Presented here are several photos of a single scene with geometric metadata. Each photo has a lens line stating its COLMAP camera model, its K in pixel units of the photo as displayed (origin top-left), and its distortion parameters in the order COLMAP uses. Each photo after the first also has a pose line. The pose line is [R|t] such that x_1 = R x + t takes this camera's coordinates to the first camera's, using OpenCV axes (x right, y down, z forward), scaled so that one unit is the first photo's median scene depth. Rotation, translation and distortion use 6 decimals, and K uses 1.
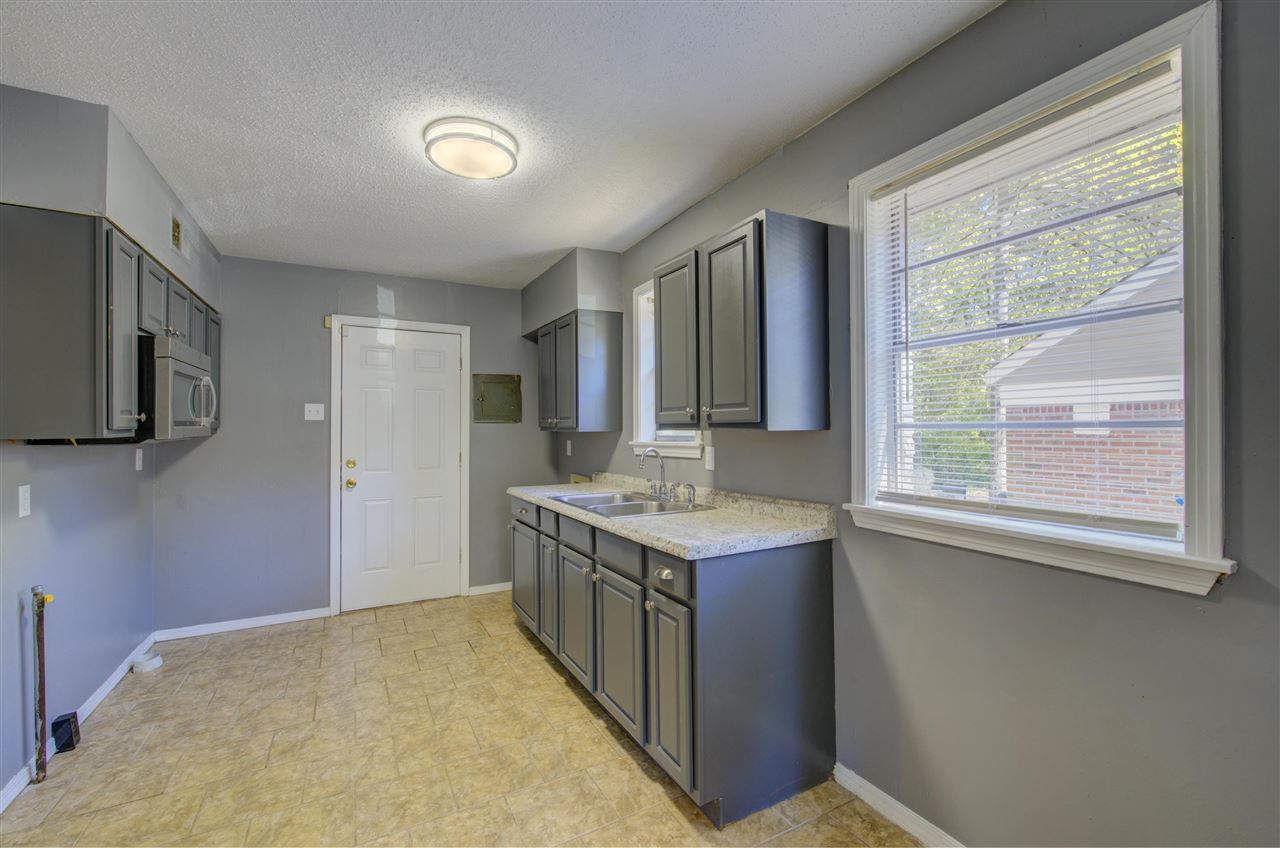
lens RADIAL K [[548.7, 0, 641.6], [0, 548.7, 422.9], [0, 0, 1]] dist [0.000033, 0.000014]
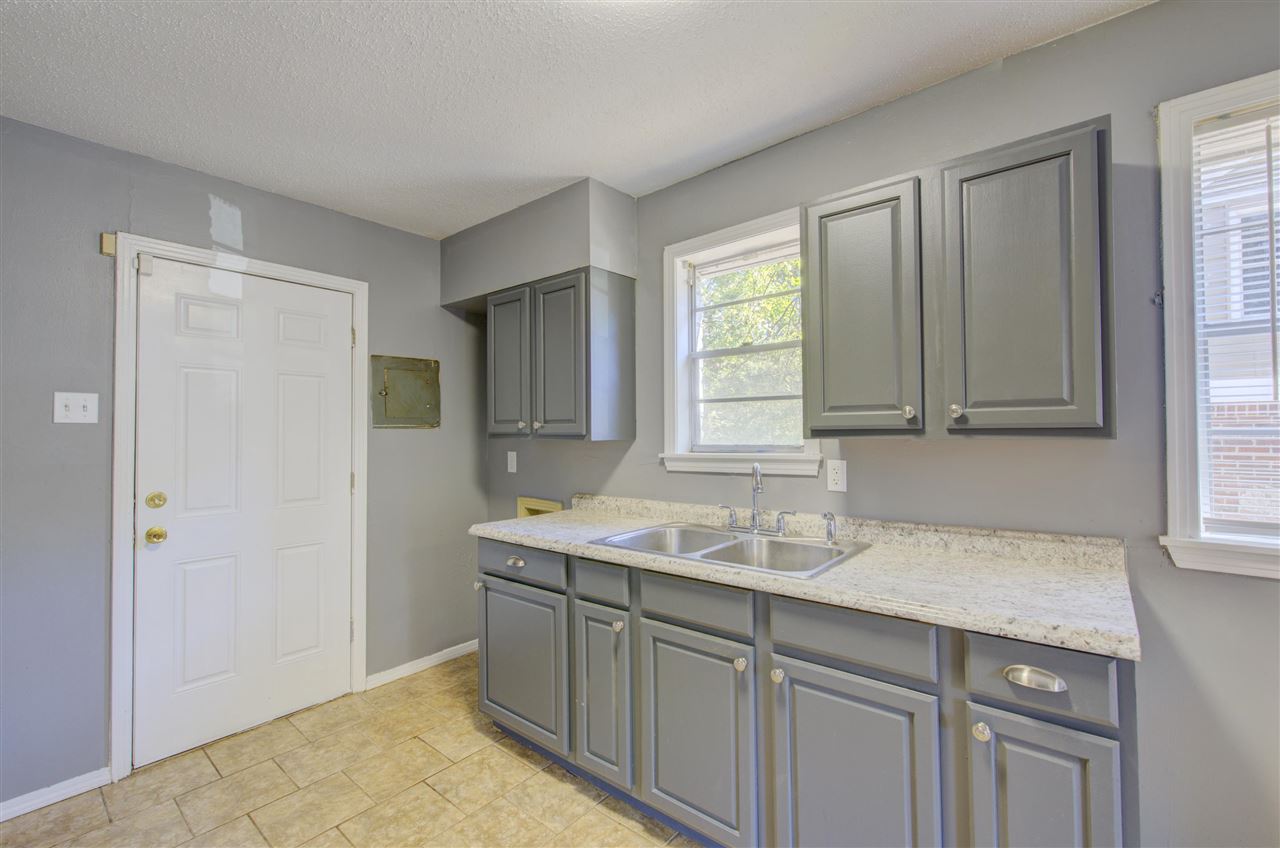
lens RADIAL K [[542.9, 0, 640.6], [0, 542.9, 423.2], [0, 0, 1]] dist [0.000812, -0.000743]
pose [[0.926327, 0.003079, 0.376707, -0.317030], [0.000133, 0.999964, -0.008501, -0.000196], [-0.376719, 0.007925, 0.926294, 0.333998]]
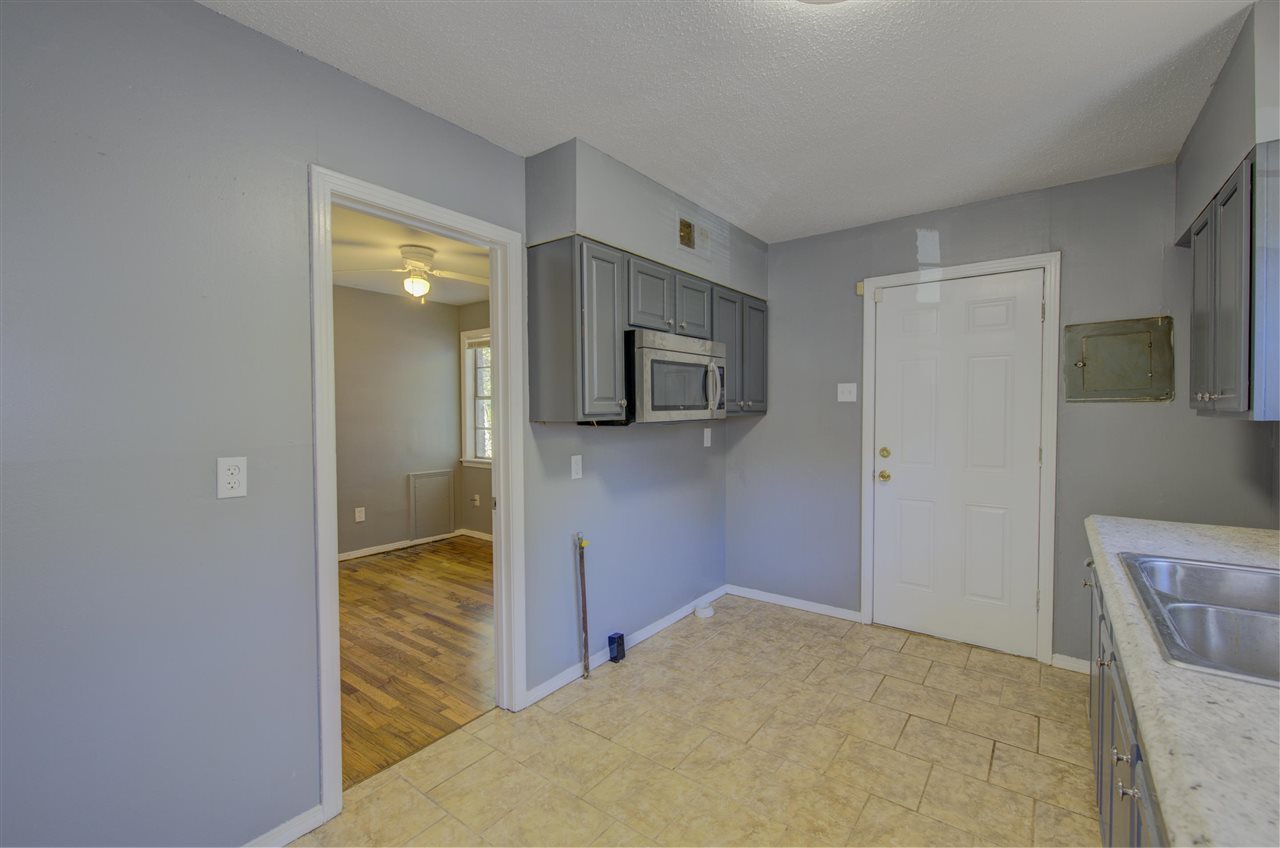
lens RADIAL K [[542.9, 0, 640.6], [0, 542.9, 423.2], [0, 0, 1]] dist [0.000812, -0.000743]
pose [[0.411434, 0.023782, -0.911129, 0.085621], [0.012332, 0.999423, 0.031655, -0.002173], [0.911356, -0.024260, 0.410904, 0.360920]]
